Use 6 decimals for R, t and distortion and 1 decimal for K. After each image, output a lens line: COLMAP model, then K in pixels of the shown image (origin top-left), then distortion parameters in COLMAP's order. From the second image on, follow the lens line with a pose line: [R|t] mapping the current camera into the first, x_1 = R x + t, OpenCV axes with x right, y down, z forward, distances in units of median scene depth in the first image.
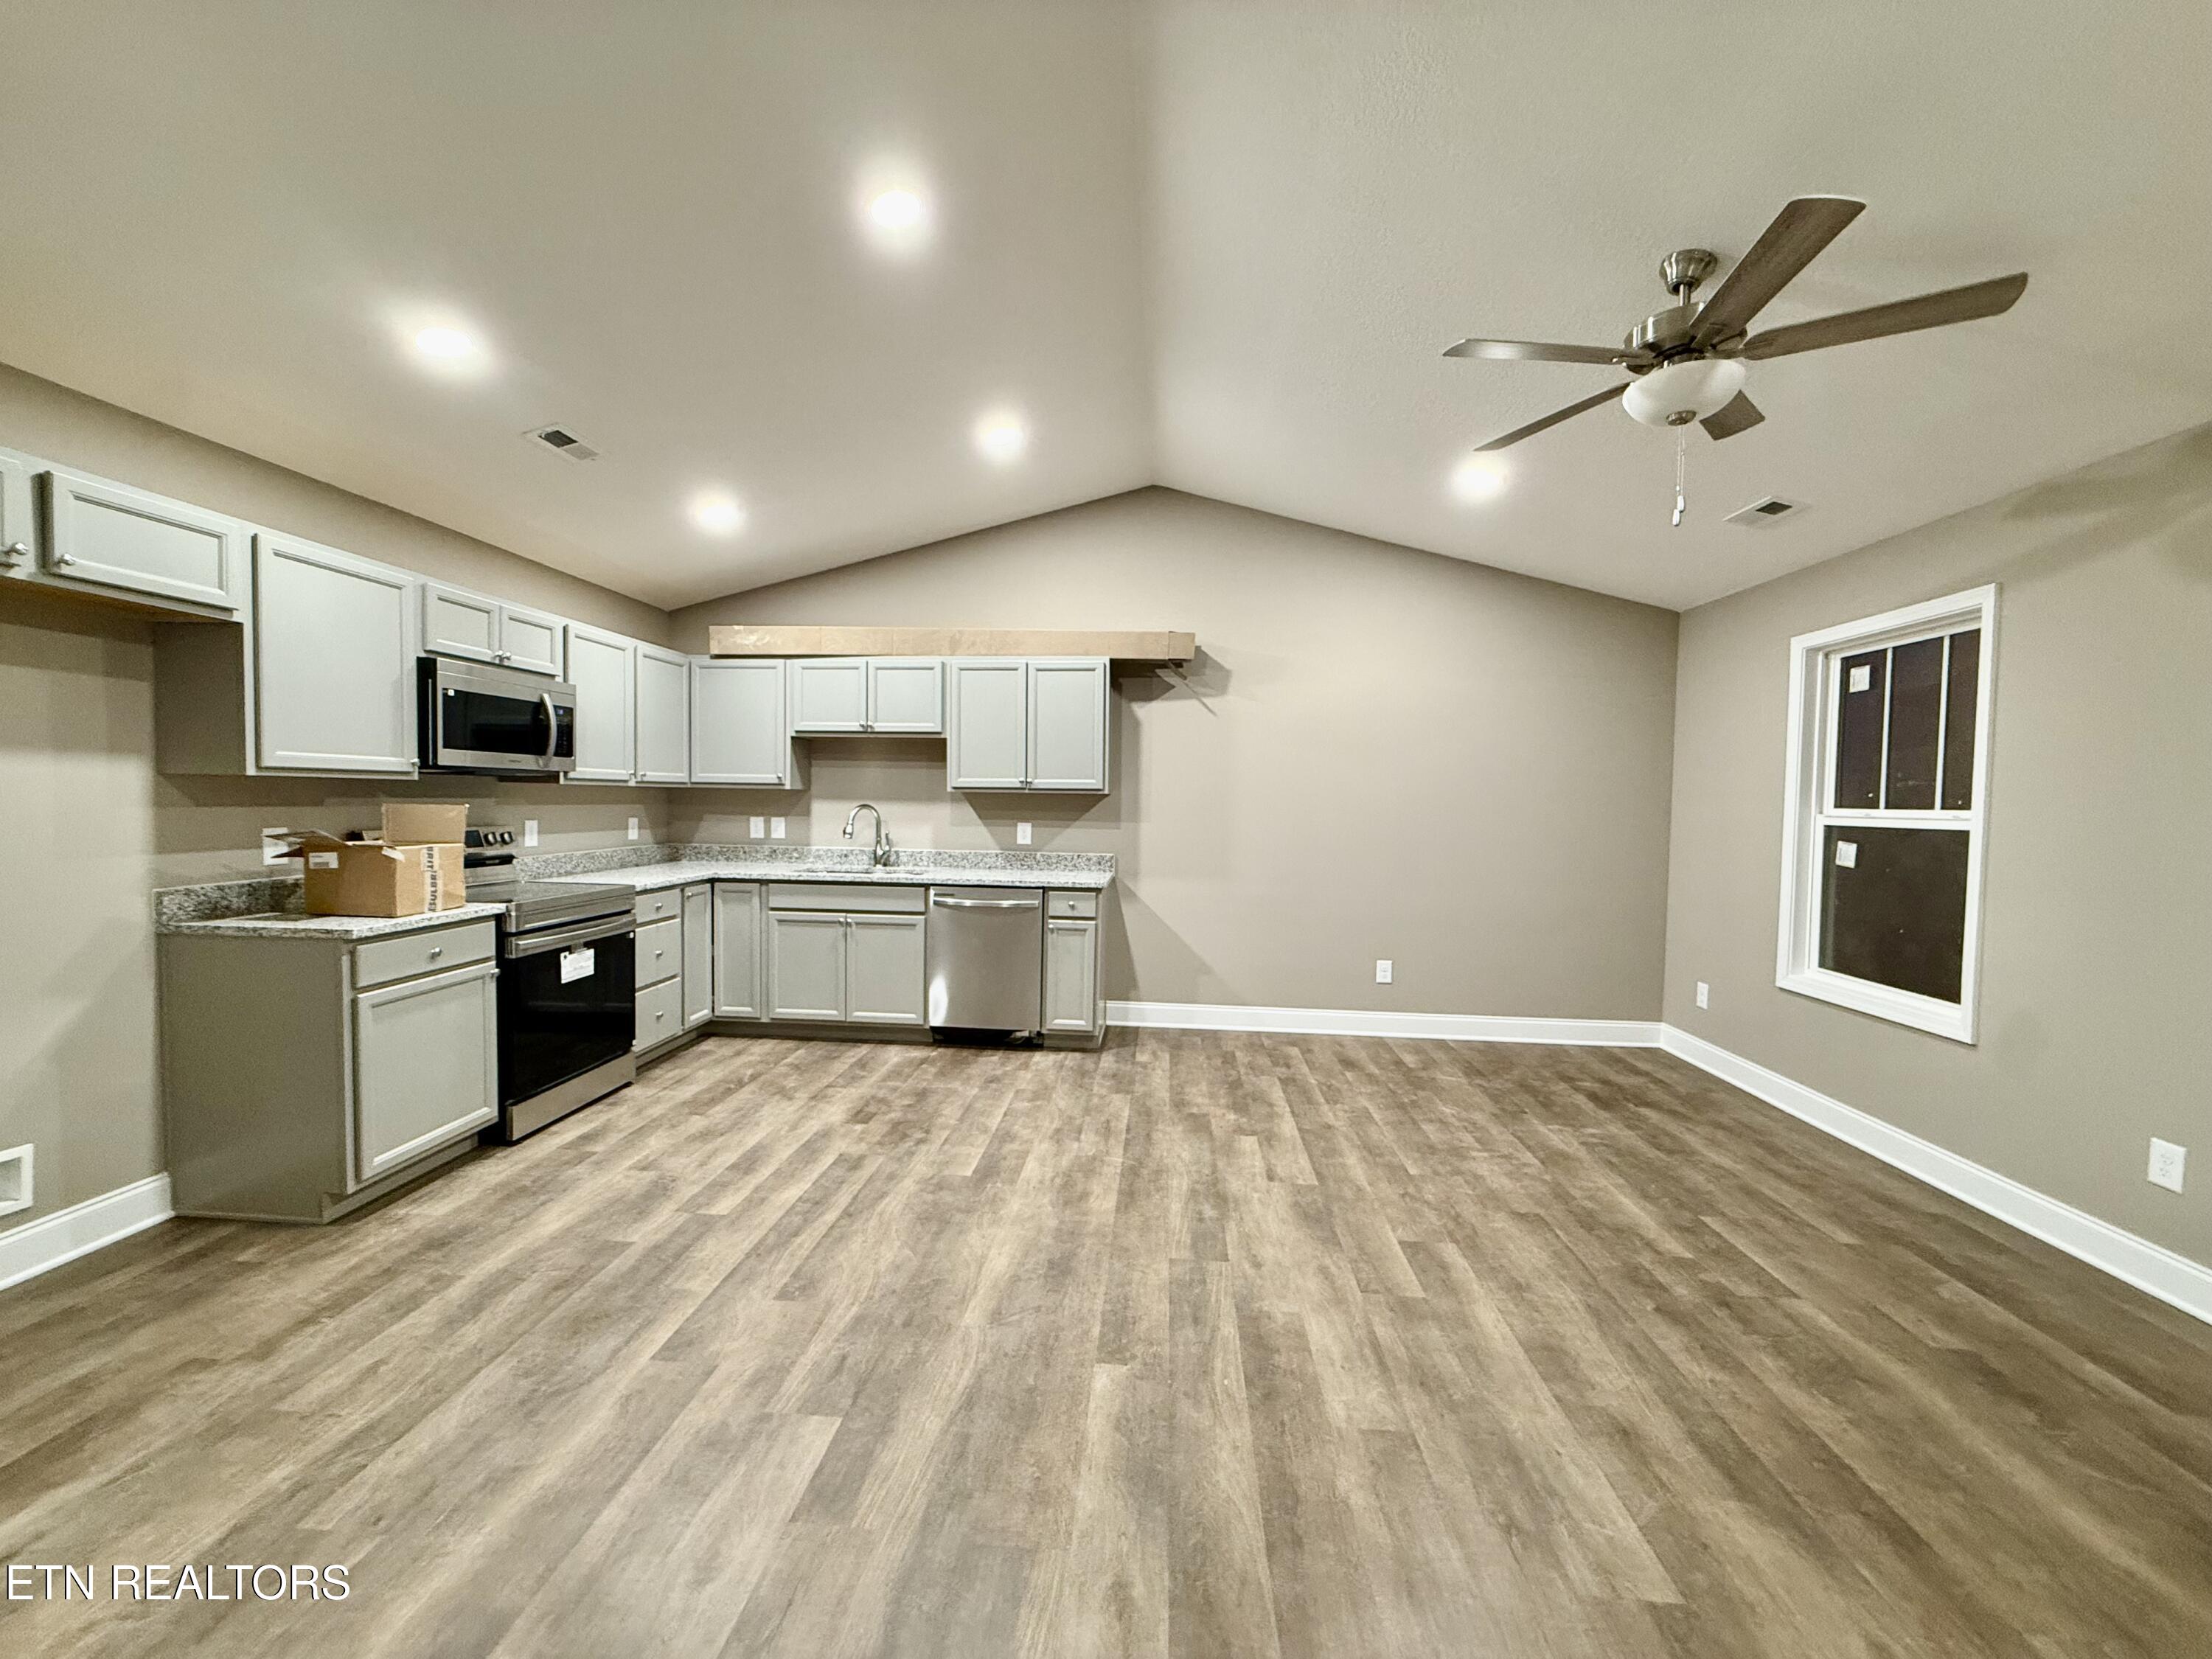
lens RADIAL K [[874.6, 0, 1094.8], [0, 874.6, 831.5], [0, 0, 1]] dist [0.002874, 0.000303]
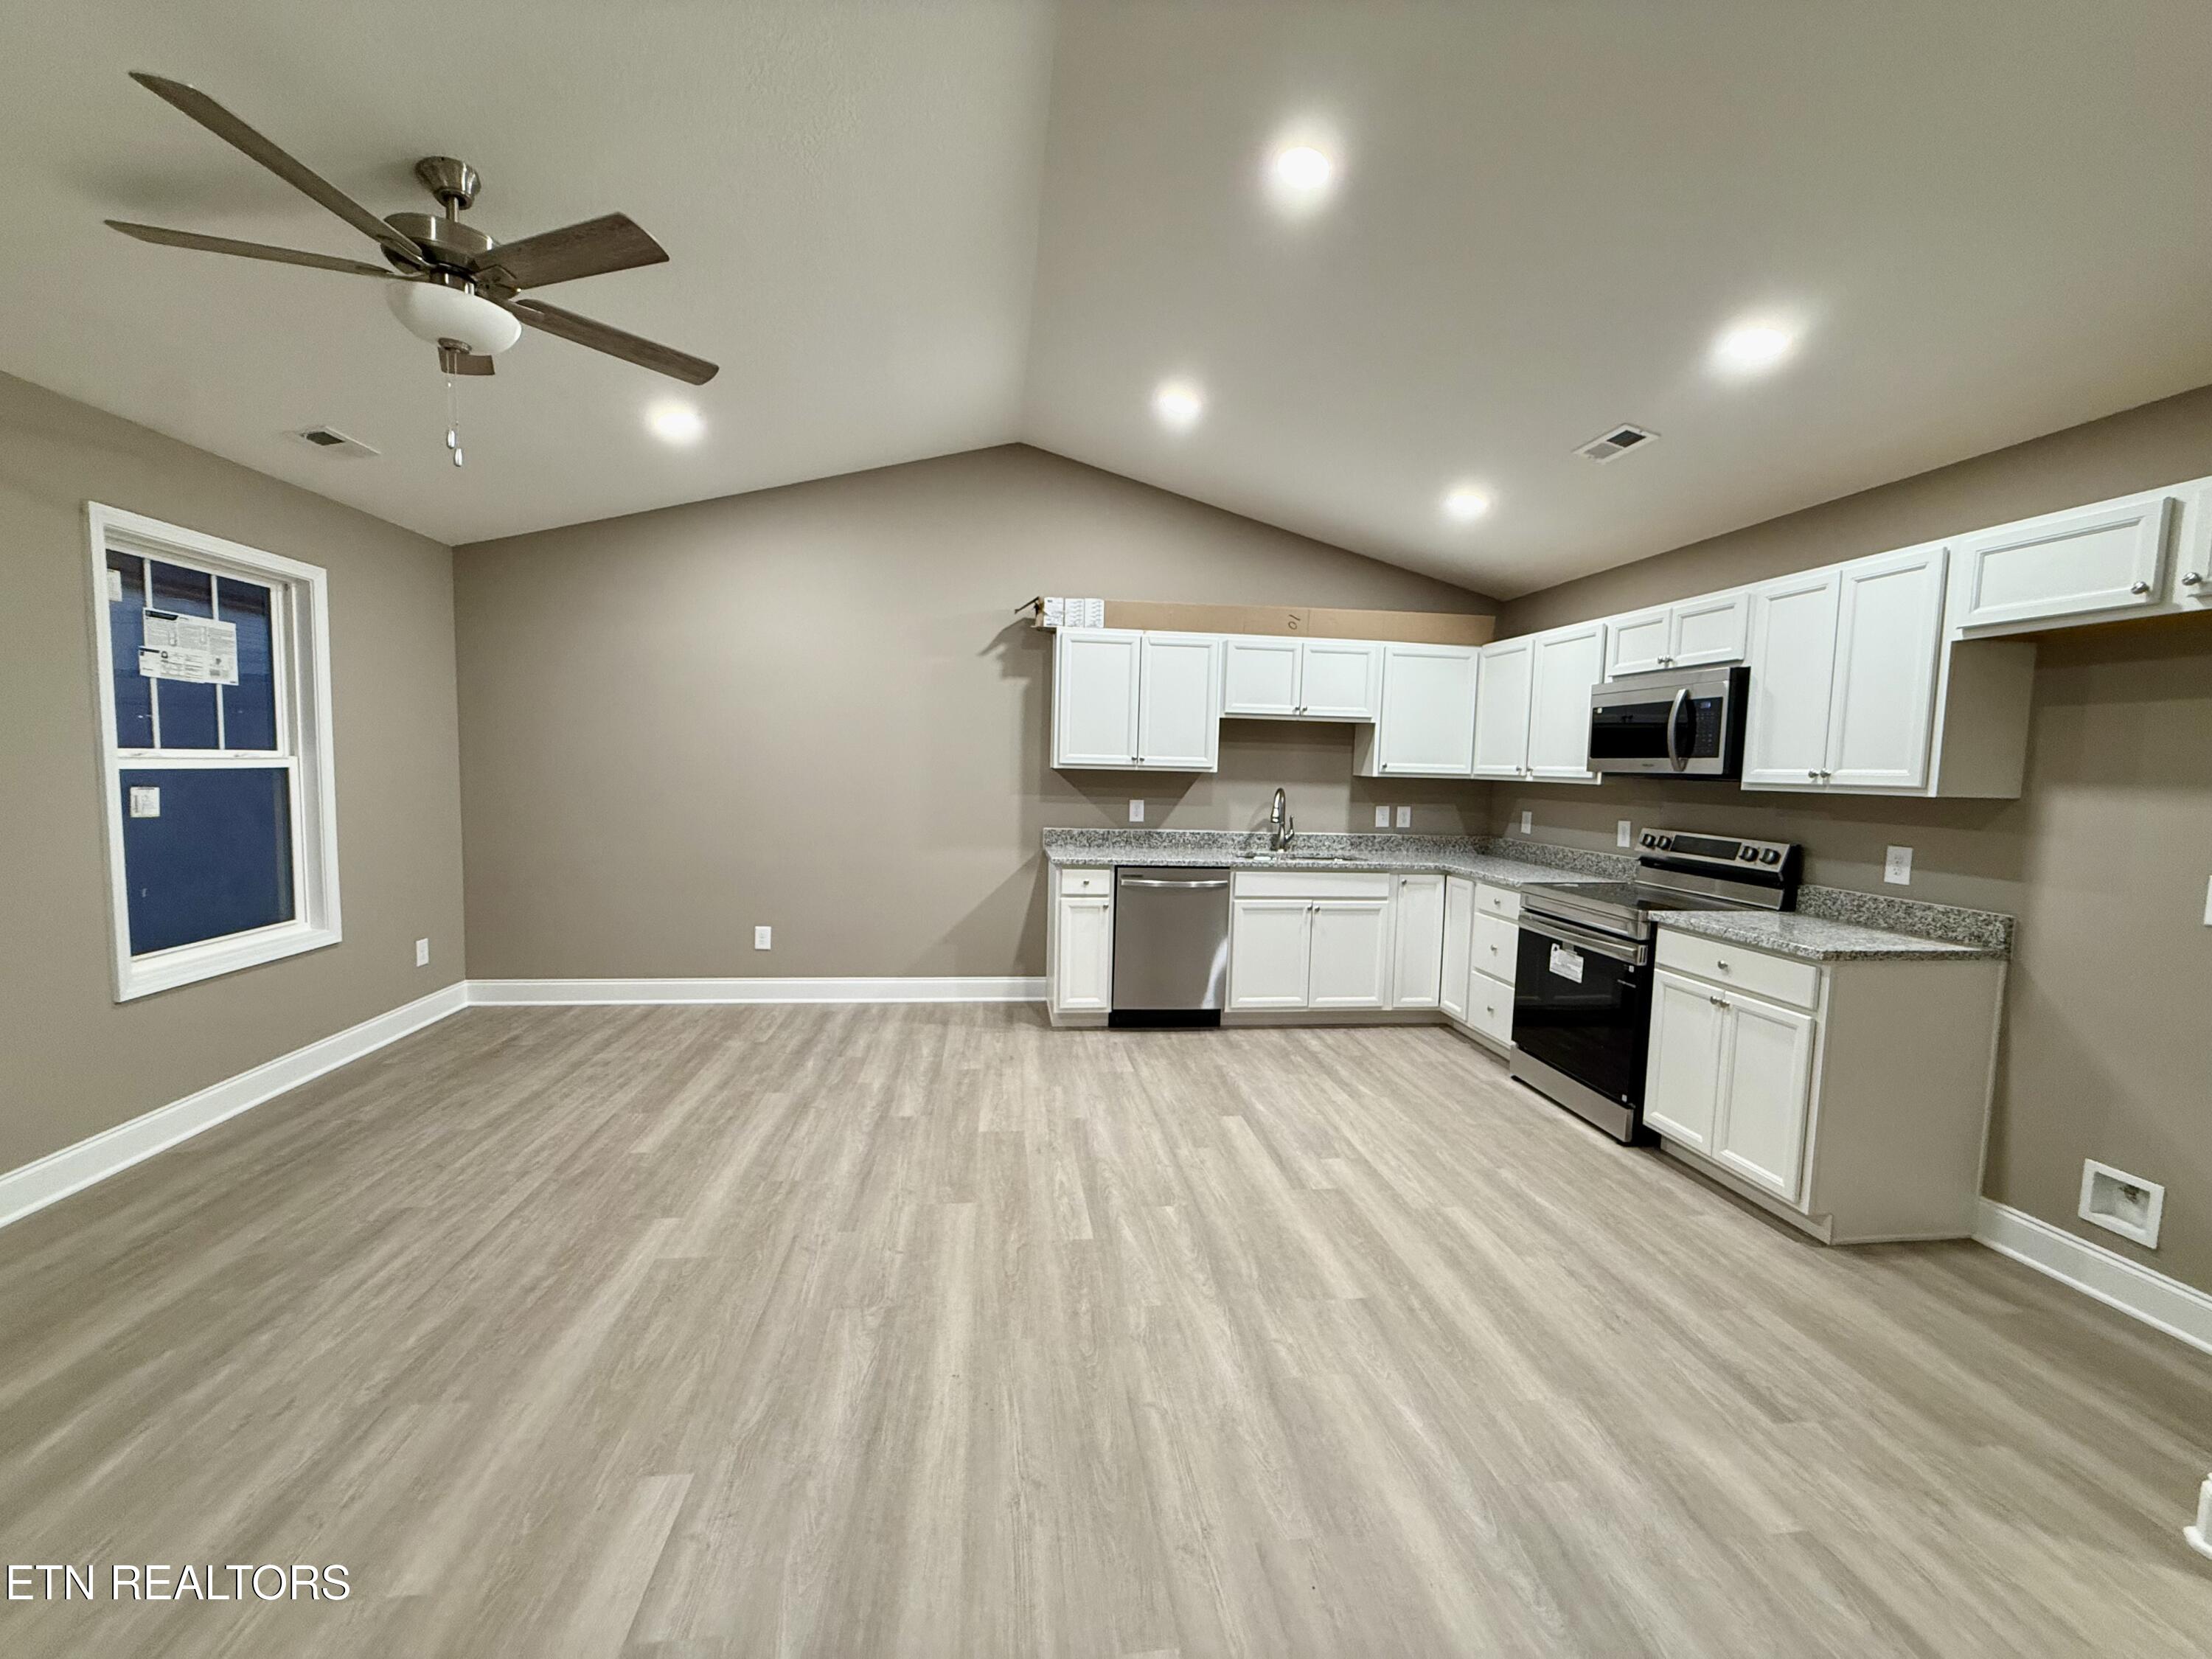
lens RADIAL K [[874.6, 0, 1123.6], [0, 874.6, 832.9], [0, 0, 1]] dist [0.002874, 0.000303]
pose [[-0.973496, -0.030155, -0.226706, 0.159439], [-0.053708, 0.993691, 0.098452, -0.077687], [0.222307, 0.108018, -0.968975, 2.027139]]
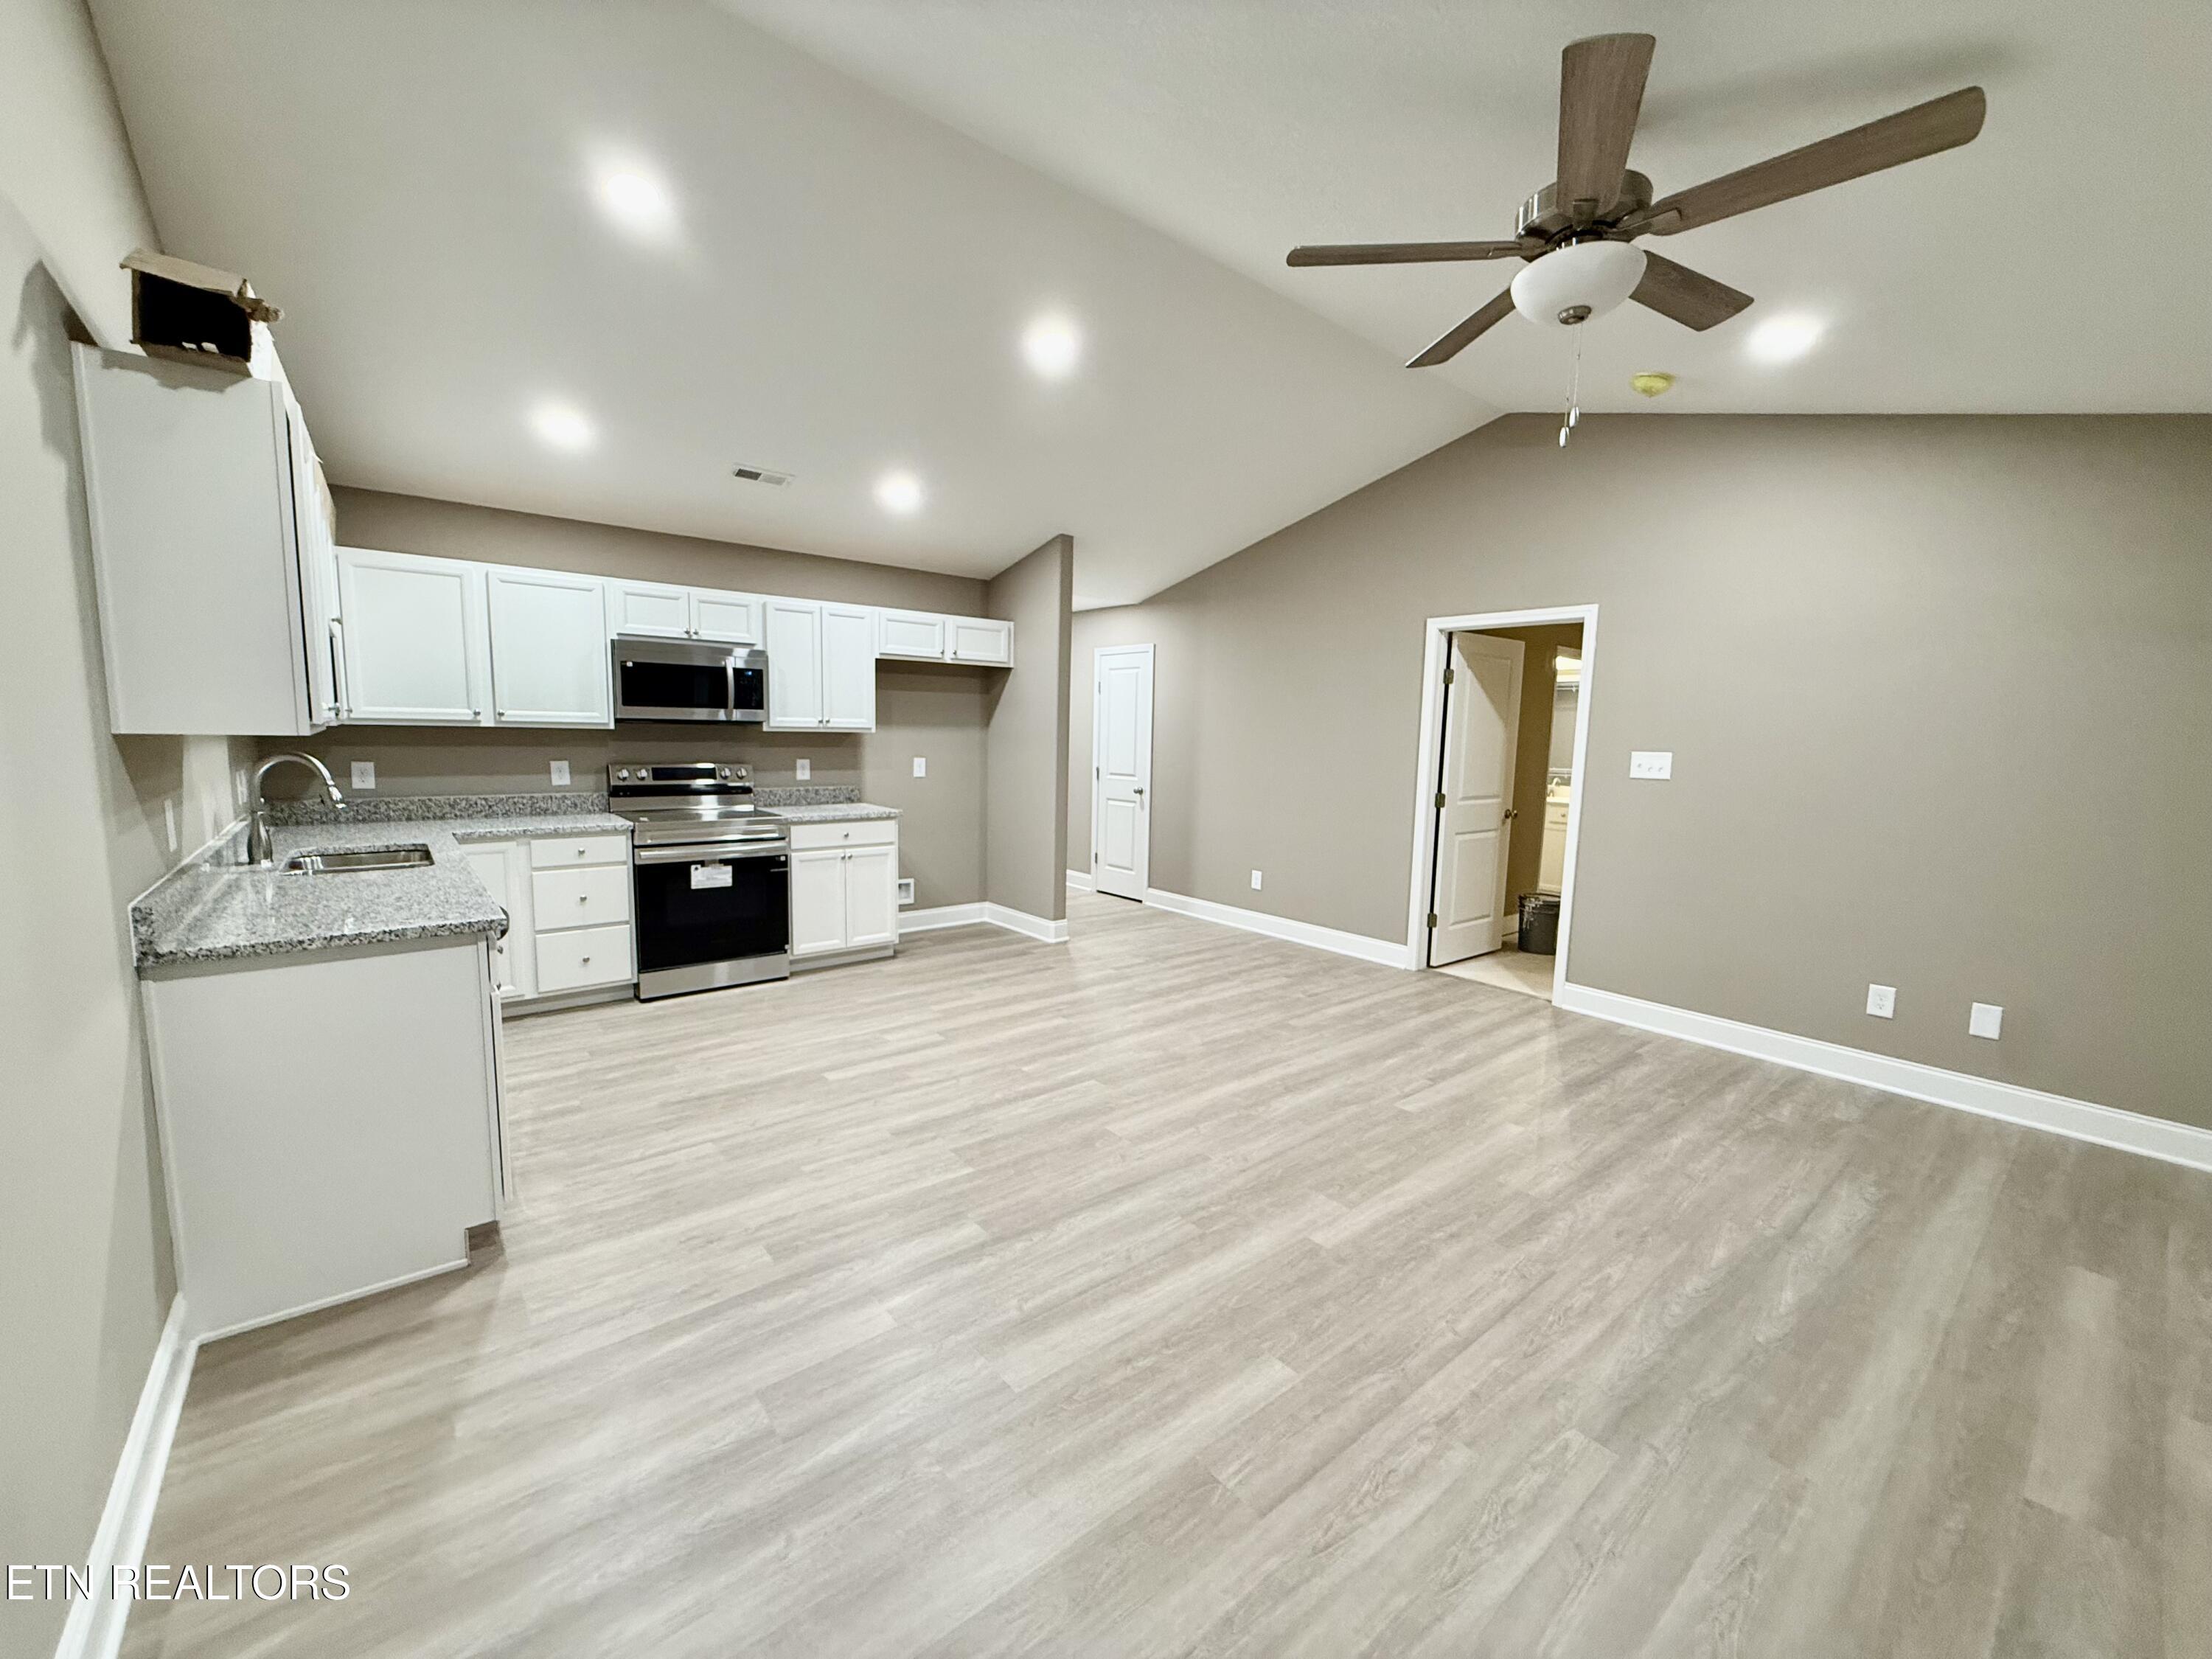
lens RADIAL K [[874.6, 0, 1064.8], [0, 874.6, 845.9], [0, 0, 1]] dist [0.002874, 0.000303]
pose [[0.674945, 0.091851, -0.732128, 0.731891], [-0.027298, 0.994651, 0.099621, -0.033601], [0.737363, -0.047254, 0.673842, 0.578074]]
